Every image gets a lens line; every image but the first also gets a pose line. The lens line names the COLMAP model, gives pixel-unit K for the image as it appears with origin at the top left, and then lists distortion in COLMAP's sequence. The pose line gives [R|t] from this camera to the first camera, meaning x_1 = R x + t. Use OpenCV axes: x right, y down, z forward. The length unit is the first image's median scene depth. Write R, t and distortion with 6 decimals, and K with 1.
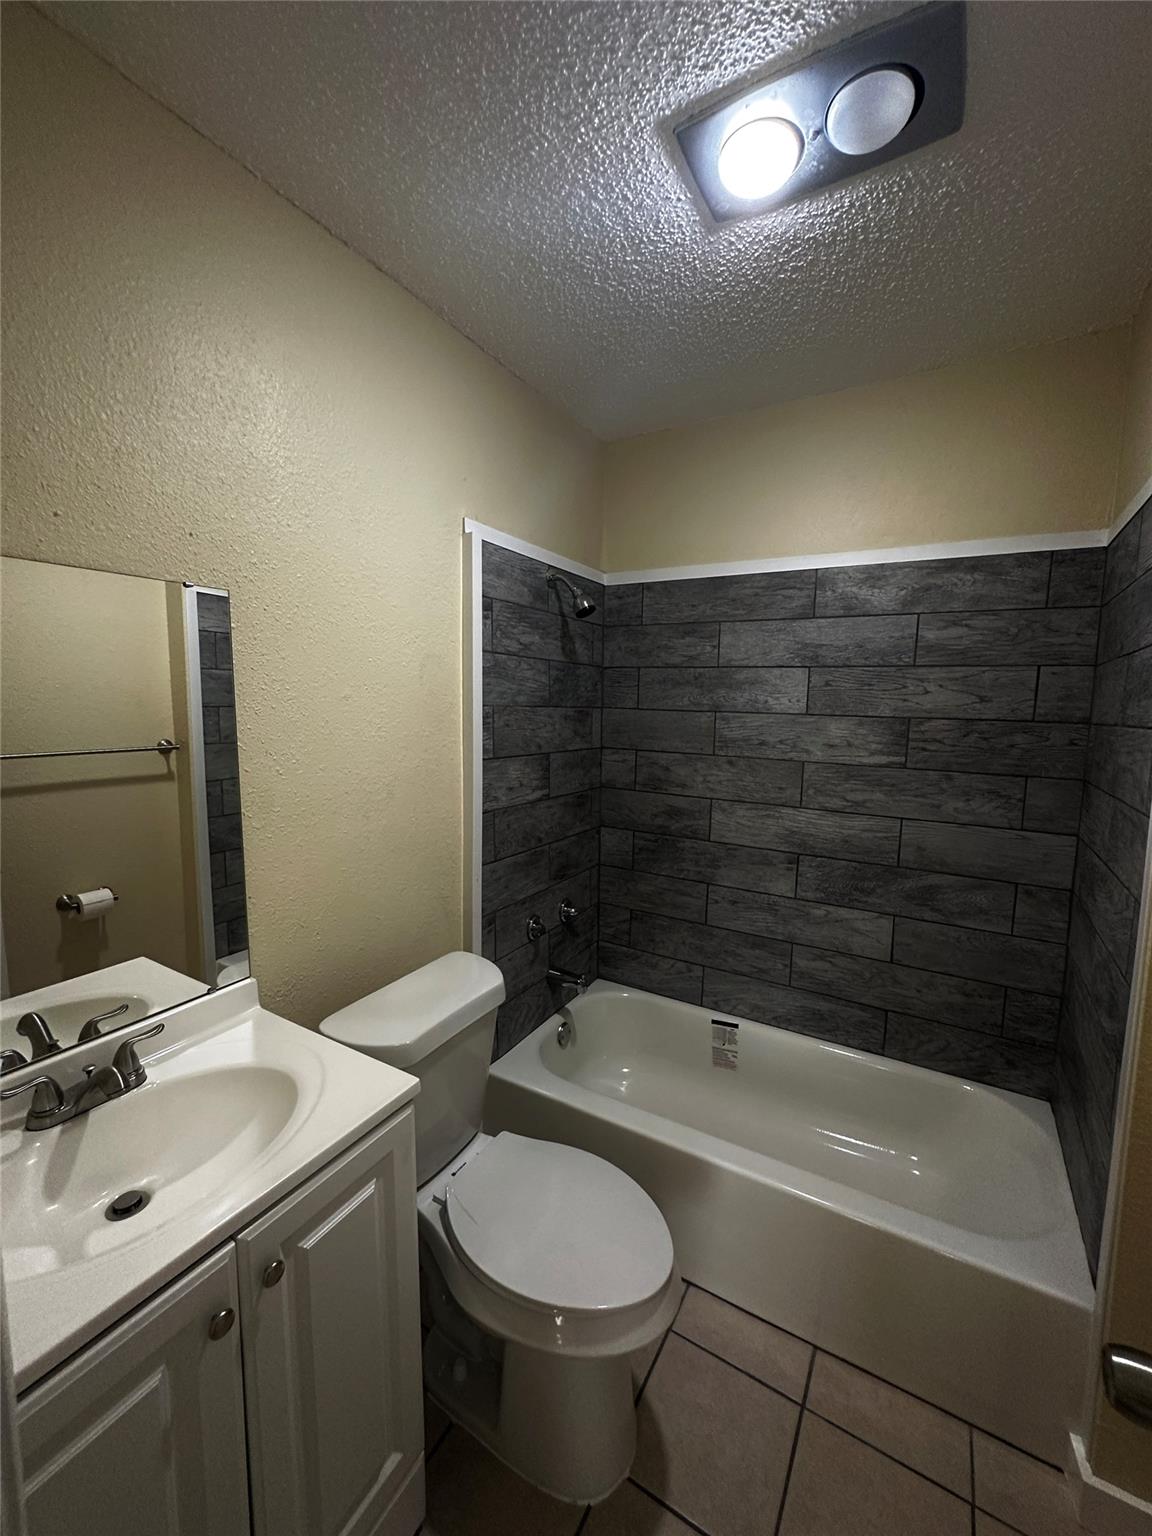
lens RADIAL K [[618.4, 0, 579.3], [0, 618.4, 770.2], [0, 0, 1]] dist [-0.002458, 0.000947]
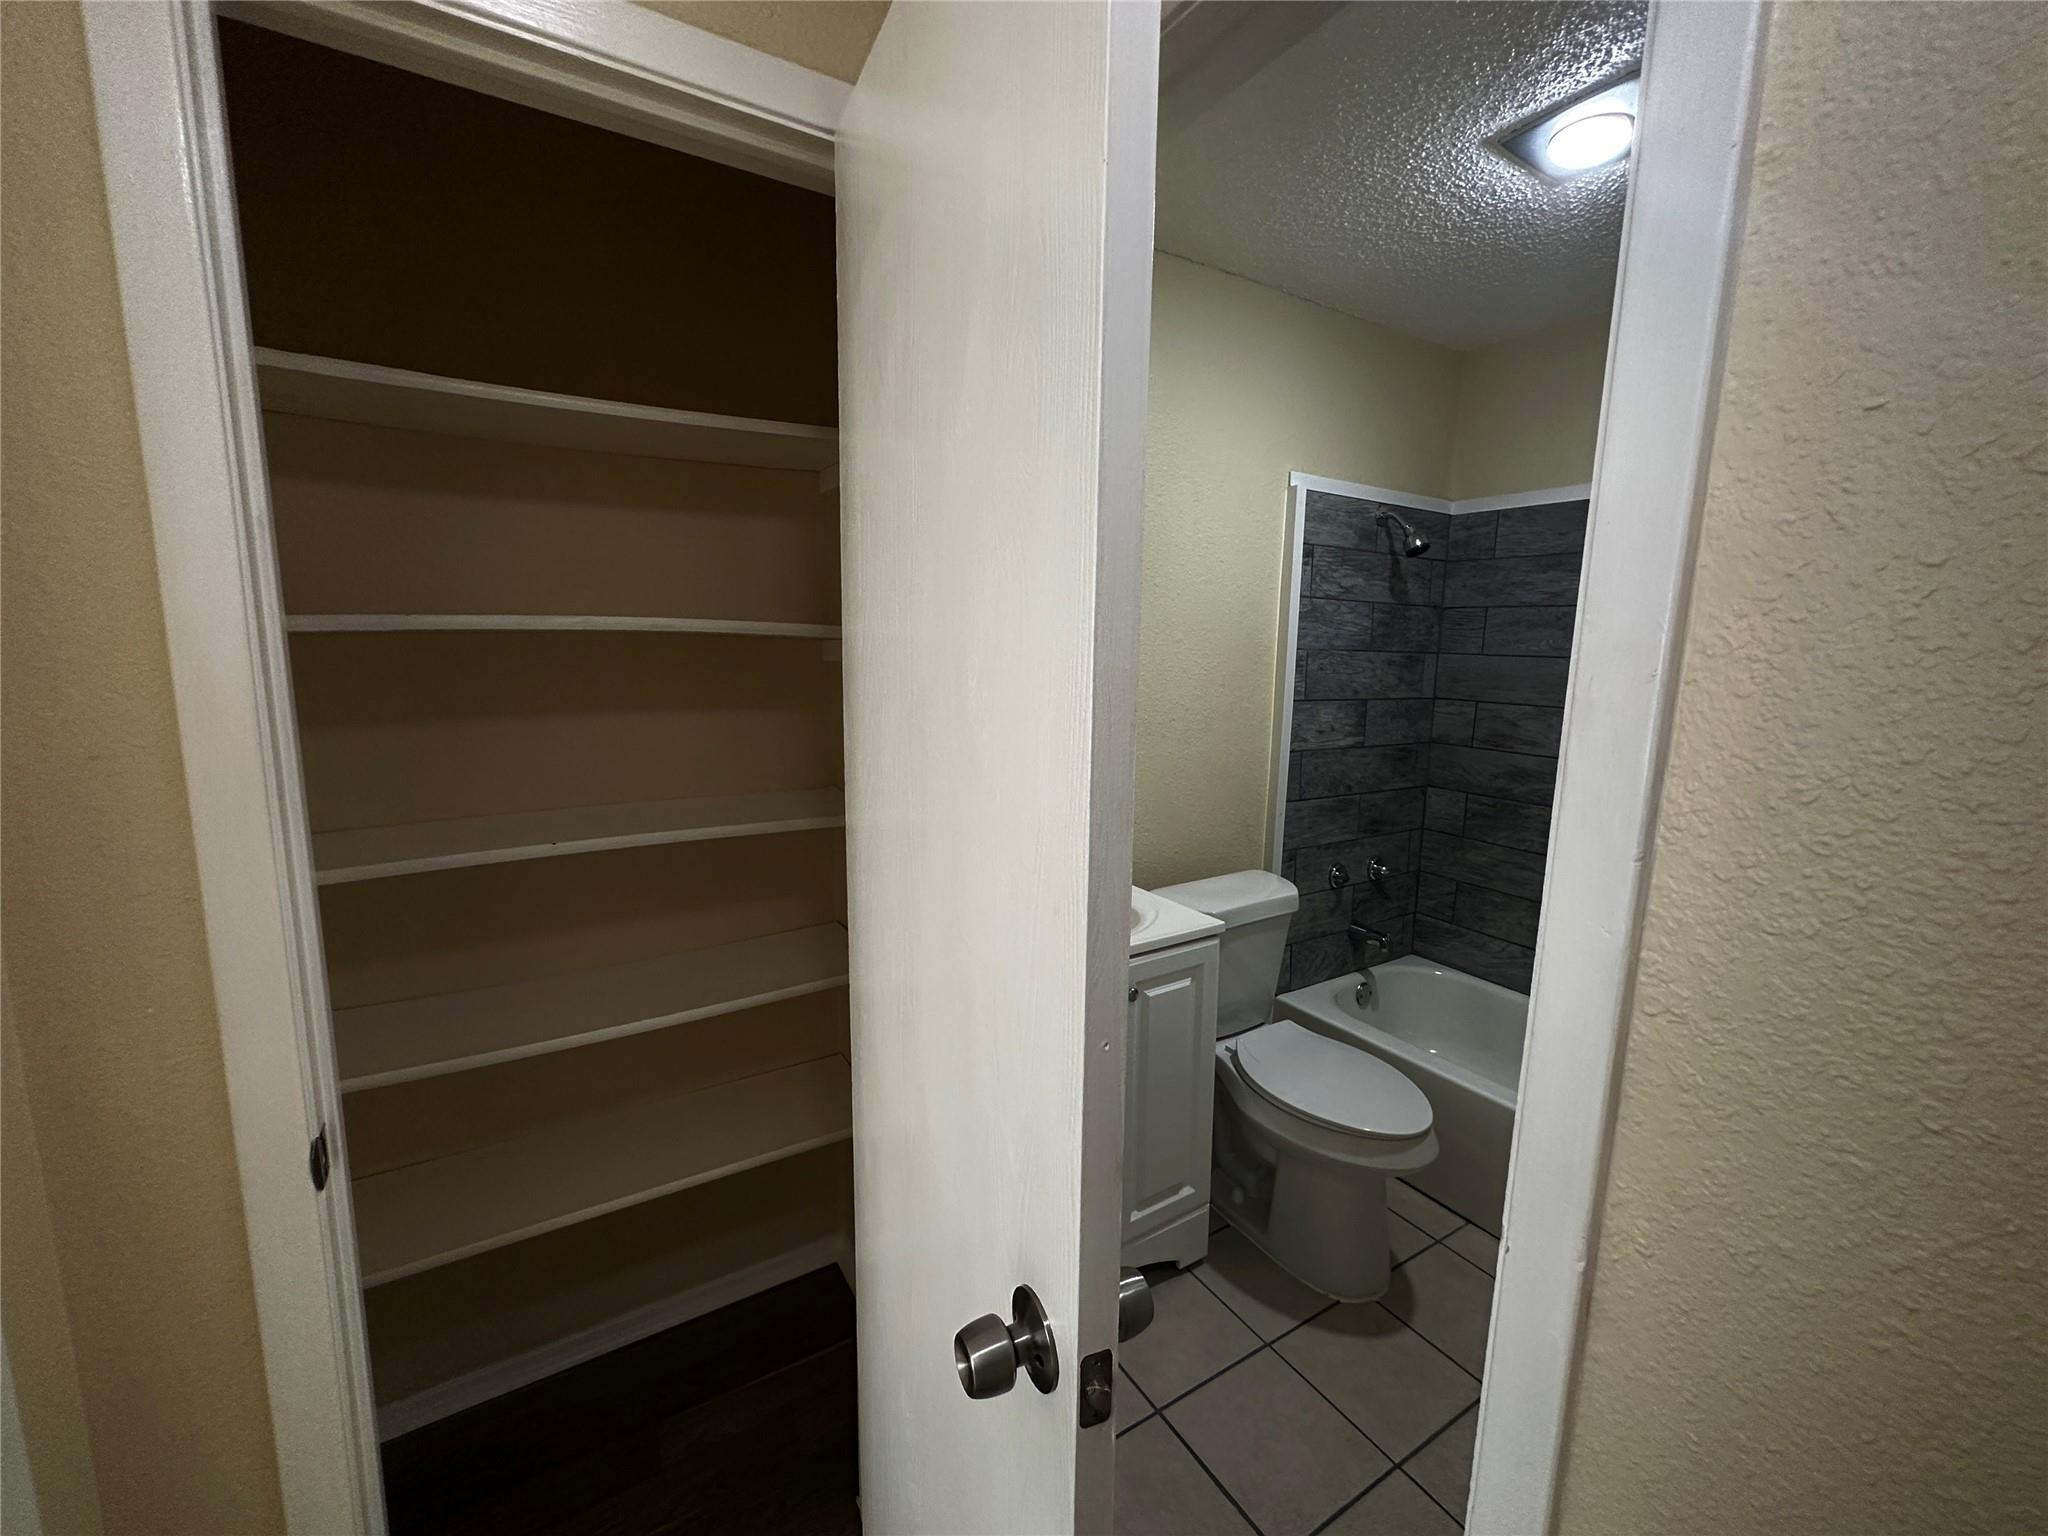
lens RADIAL K [[824.5, 0, 1024.9], [0, 824.5, 760.8], [0, 0, 1]] dist [-0.002458, 0.000947]
pose [[0.885361, 0.065669, -0.460243, 0.074231], [-0.054672, 0.997811, 0.037199, 0.047392], [0.461679, -0.007772, 0.887013, -0.371266]]
